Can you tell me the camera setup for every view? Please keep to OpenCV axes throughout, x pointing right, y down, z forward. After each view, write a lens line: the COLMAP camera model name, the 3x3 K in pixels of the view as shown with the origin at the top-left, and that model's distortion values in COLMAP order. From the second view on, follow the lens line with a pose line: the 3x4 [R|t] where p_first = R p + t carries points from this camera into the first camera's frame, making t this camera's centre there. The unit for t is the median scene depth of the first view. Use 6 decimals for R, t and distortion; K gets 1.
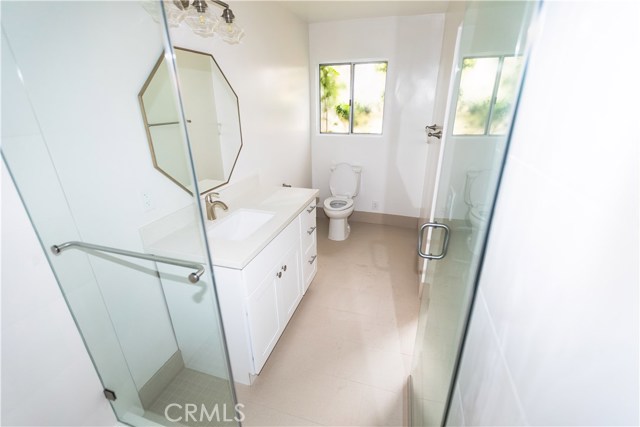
lens RADIAL K [[285.7, 0, 319.5], [0, 285.7, 217.2], [0, 0, 1]] dist [0.010390, -0.006490]
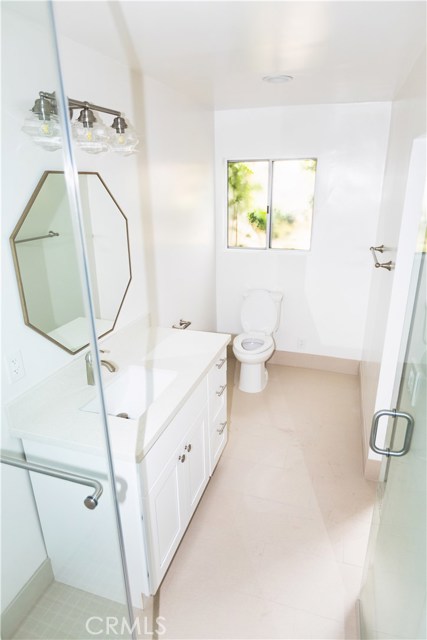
lens RADIAL K [[389.4, 0, 213.5], [0, 389.4, 320.0], [0, 0, 1]] dist [-0.000886, -0.001279]
pose [[0.999934, 0.001001, -0.011465, -0.025197], [-0.001475, 0.999138, -0.041491, -0.065565], [0.011414, 0.041505, 0.999073, -0.021662]]
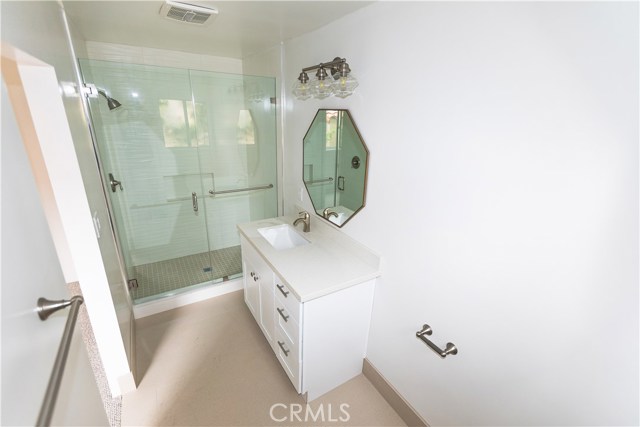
lens RADIAL K [[298.6, 0, 319.2], [0, 298.6, 218.3], [0, 0, 1]] dist [-0.001745, -0.000361]
pose [[-0.666363, 0.248071, -0.703151, 0.286452], [-0.302316, 0.772153, 0.558914, -0.444486], [0.681591, 0.585013, -0.439538, 0.867514]]
